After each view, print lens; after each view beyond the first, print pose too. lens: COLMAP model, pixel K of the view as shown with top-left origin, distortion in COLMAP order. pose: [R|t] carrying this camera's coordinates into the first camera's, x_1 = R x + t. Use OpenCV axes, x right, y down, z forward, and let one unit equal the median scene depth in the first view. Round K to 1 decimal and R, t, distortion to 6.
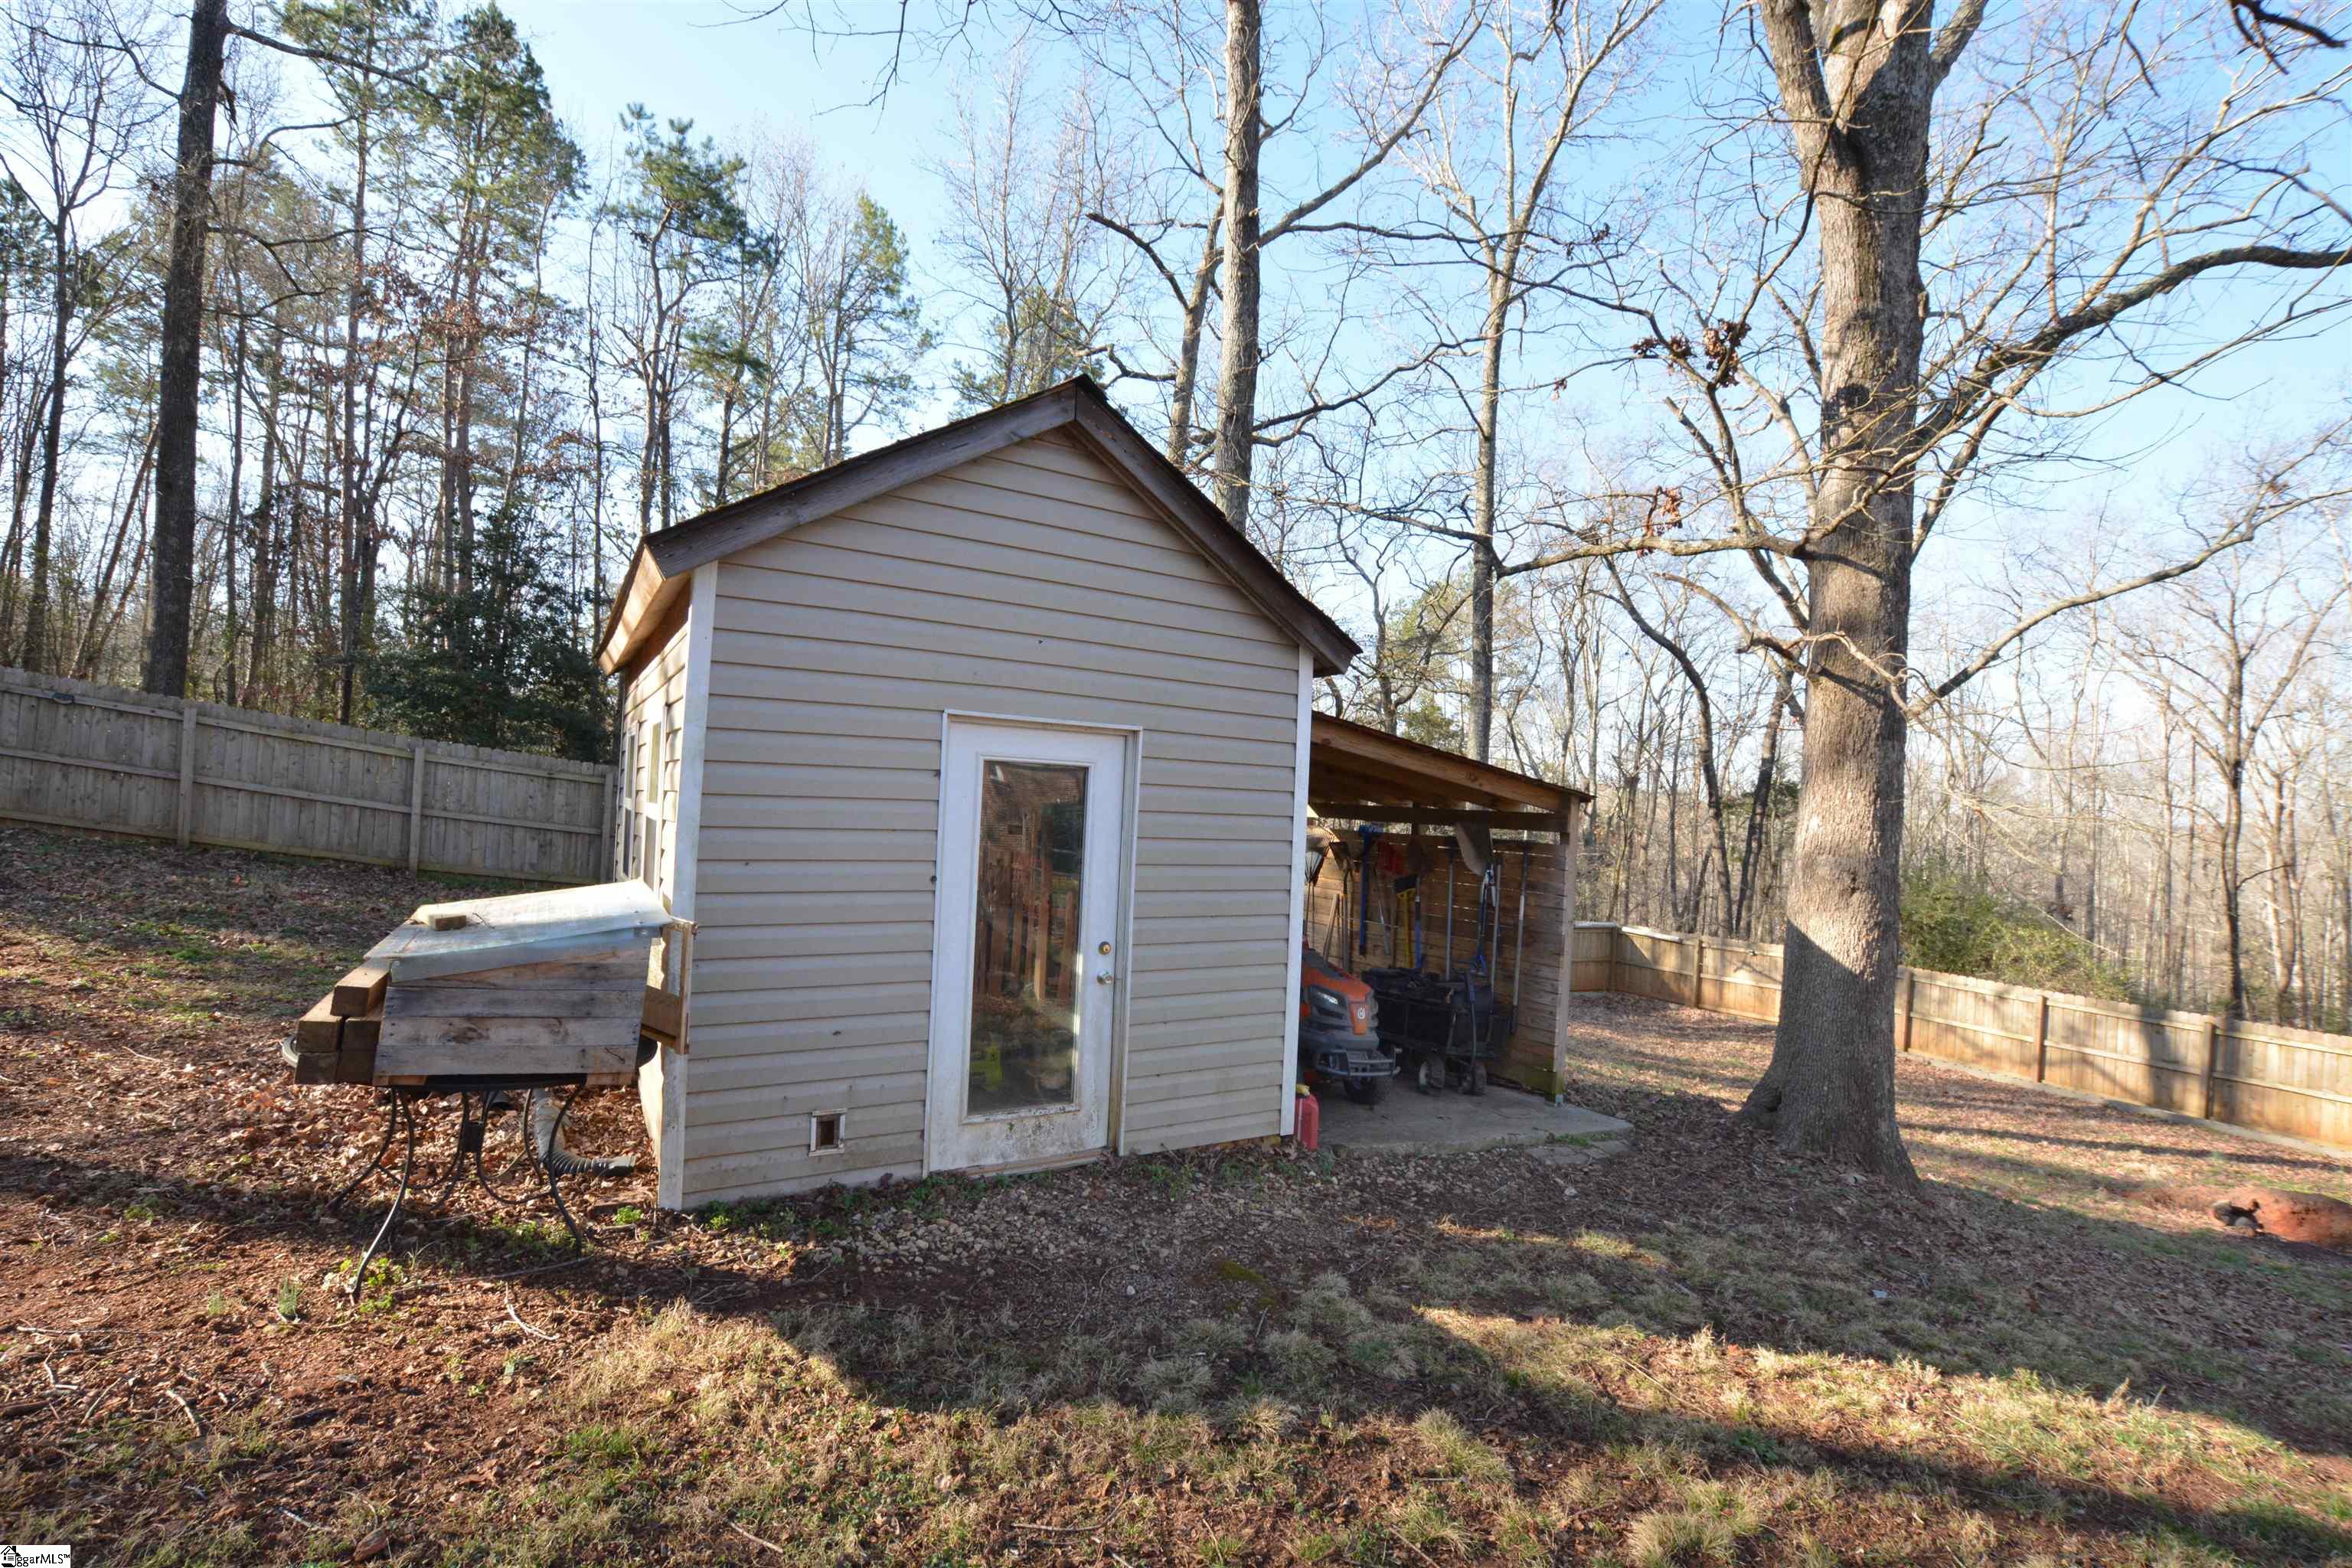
lens RADIAL K [[1035.5, 0, 1176.0], [0, 1035.5, 784.0], [0, 0, 1]] dist [-0.040204, 0.009350]
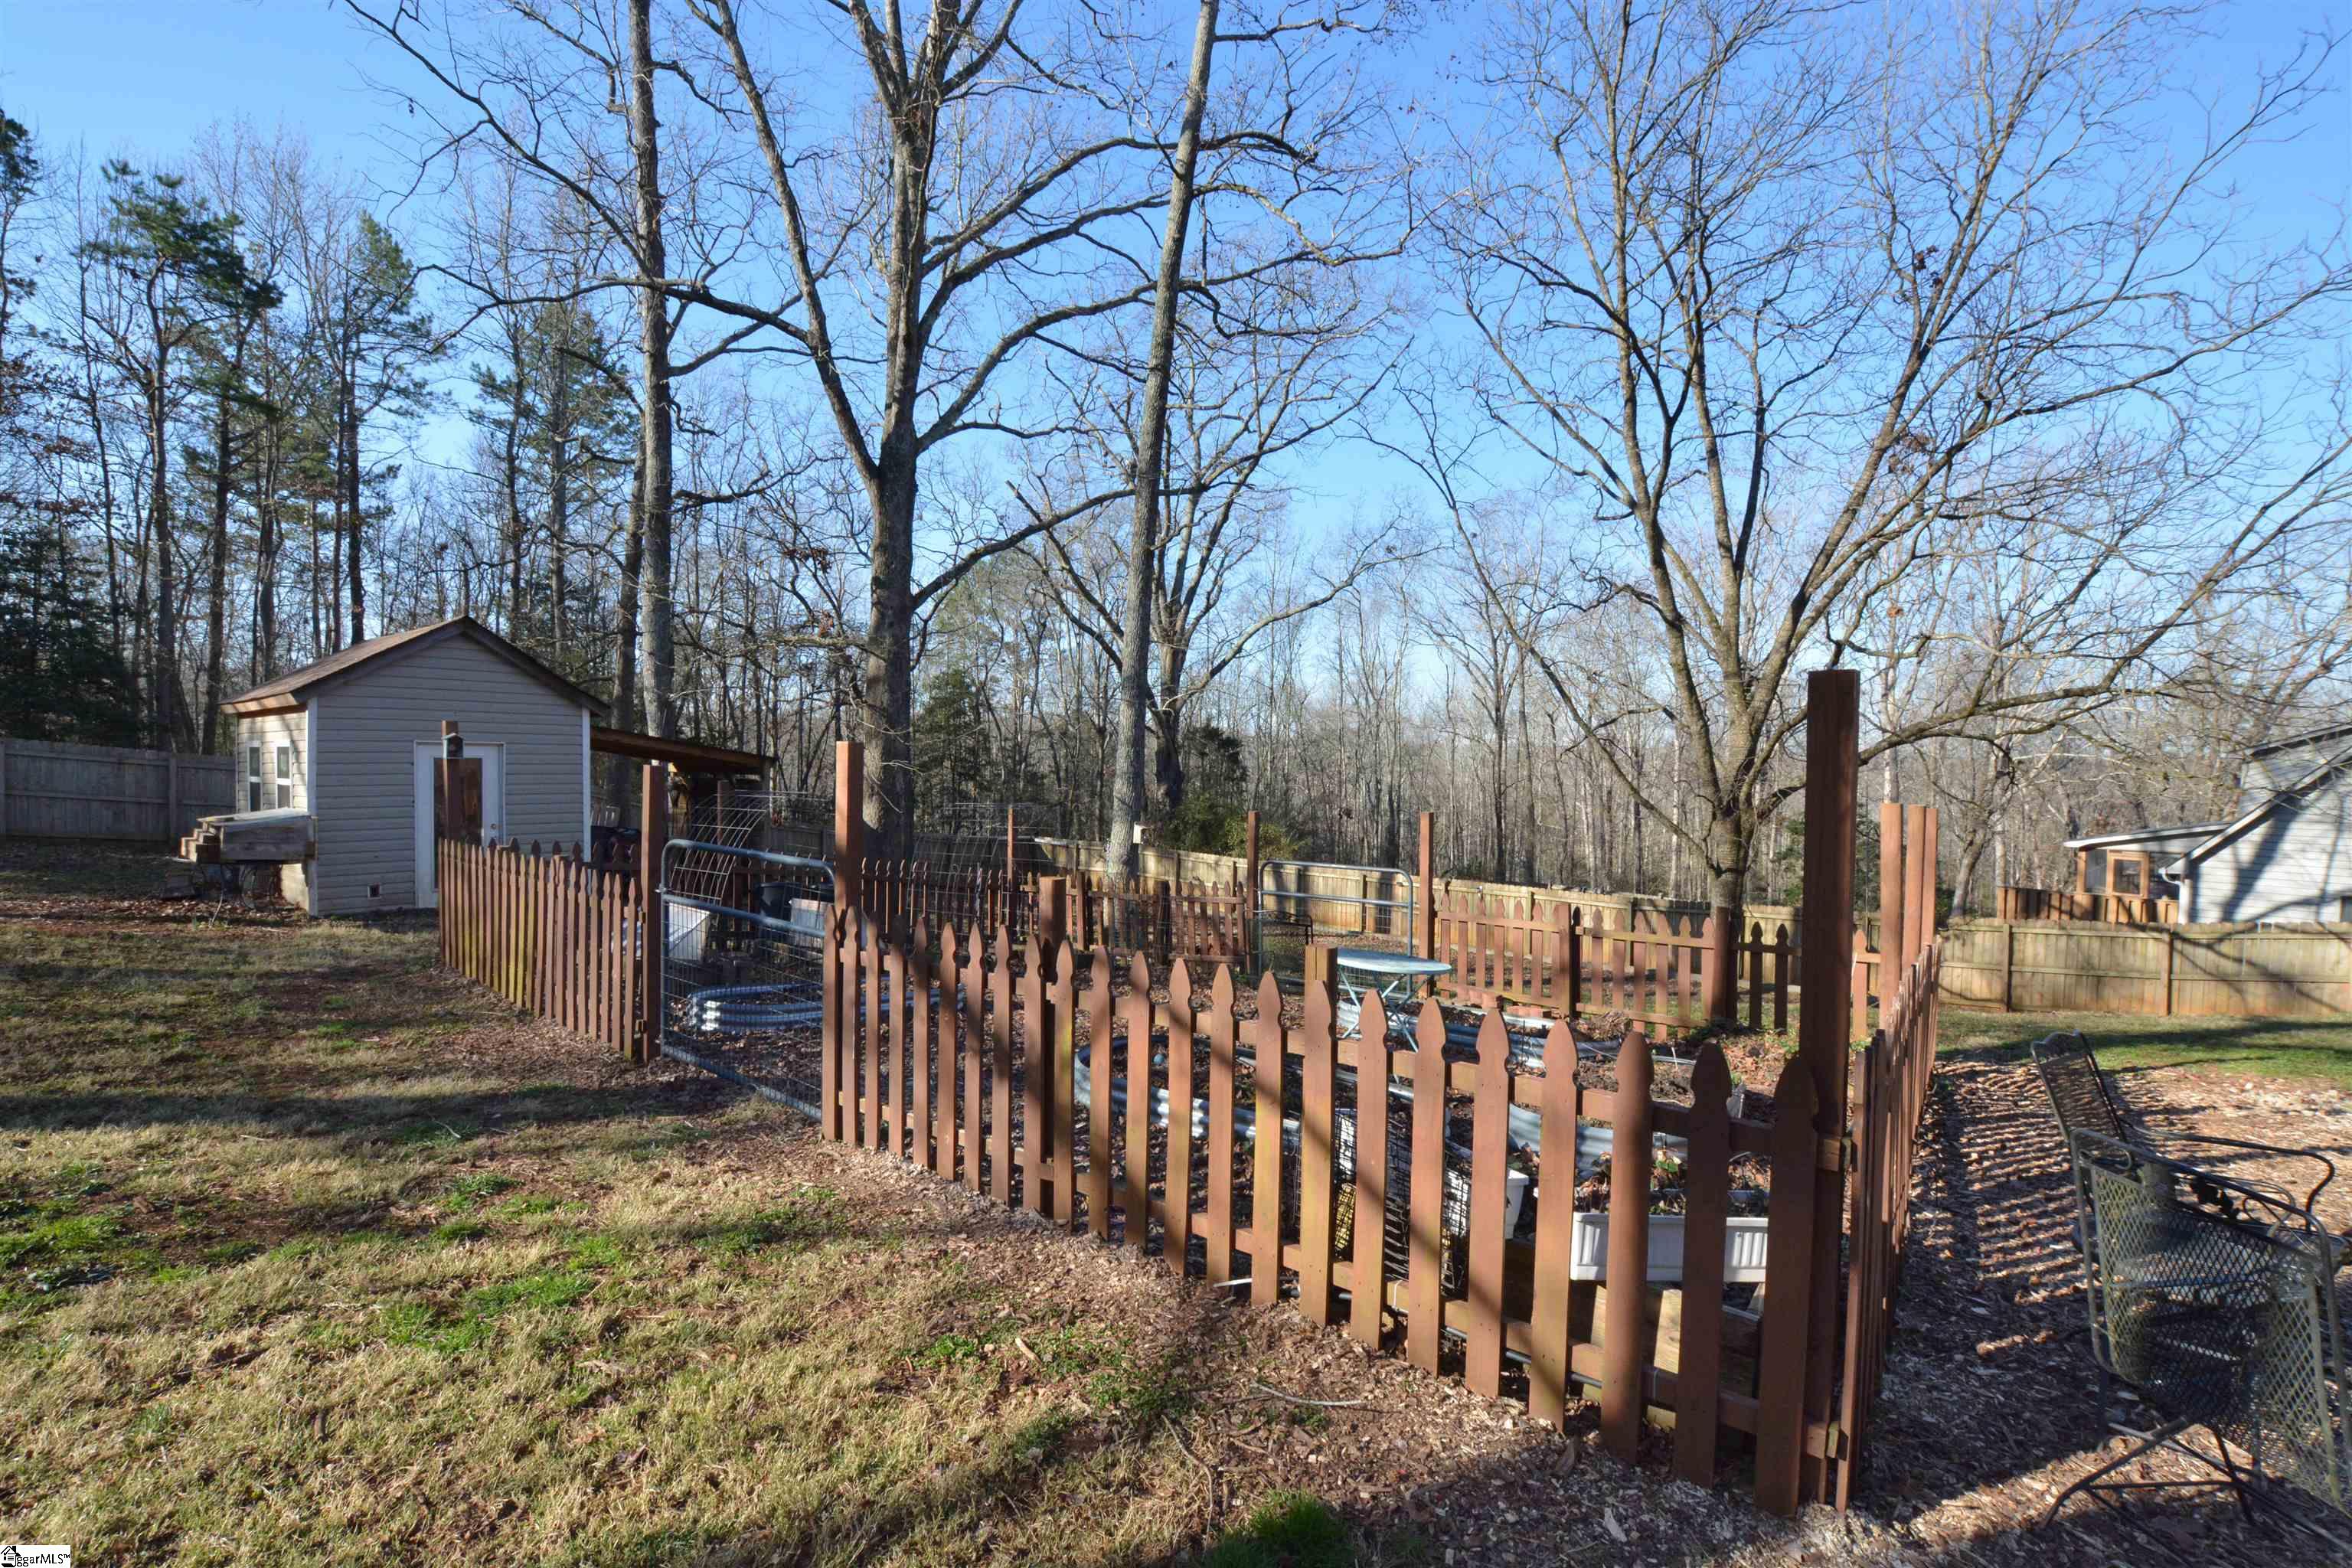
lens RADIAL K [[1035.5, 0, 1176.0], [0, 1035.5, 784.0], [0, 0, 1]] dist [-0.040204, 0.009350]
pose [[0.937542, -0.042549, 0.345259, 0.155095], [0.024564, 0.998112, 0.056301, -0.012453], [-0.347003, -0.044303, 0.936817, -0.470795]]
